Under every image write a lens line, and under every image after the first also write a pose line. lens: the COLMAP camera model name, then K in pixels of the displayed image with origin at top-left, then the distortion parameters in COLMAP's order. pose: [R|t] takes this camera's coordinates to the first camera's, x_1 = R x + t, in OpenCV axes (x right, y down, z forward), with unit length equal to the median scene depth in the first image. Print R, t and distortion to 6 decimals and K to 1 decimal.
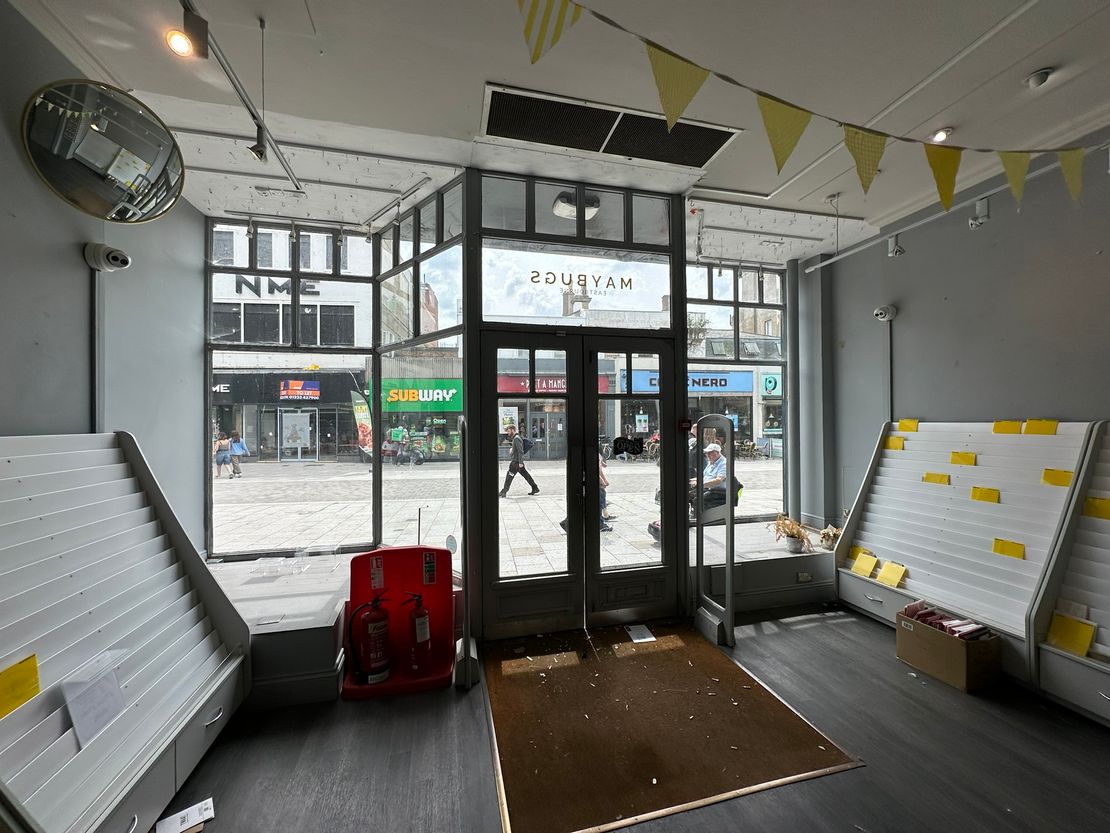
lens RADIAL K [[444.1, 0, 555.6], [0, 444.1, 419.5], [0, 0, 1]] dist [-0.003623, -0.000253]
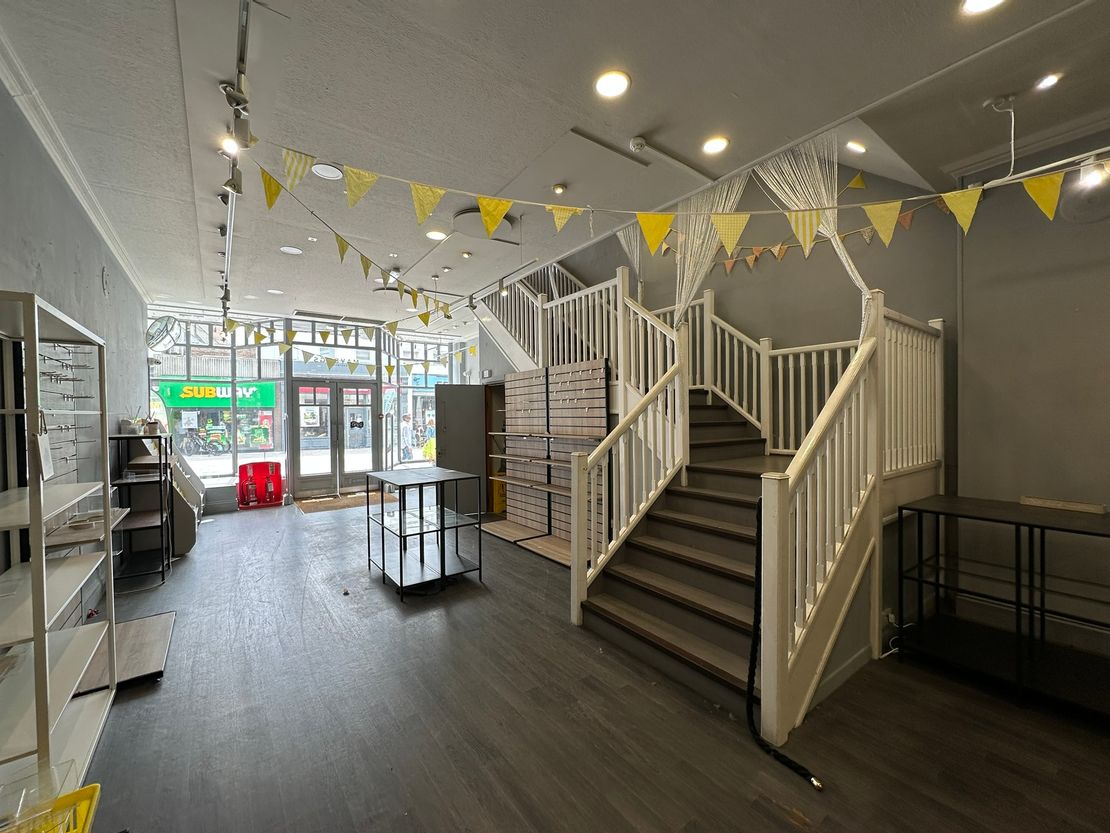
lens RADIAL K [[444.1, 0, 555.6], [0, 444.1, 419.5], [0, 0, 1]] dist [-0.003623, -0.000253]
pose [[0.922752, -0.005333, 0.385358, 0.229885], [0.000317, 0.999914, 0.013078, -0.006053], [-0.385394, -0.011946, 0.922675, -1.798971]]
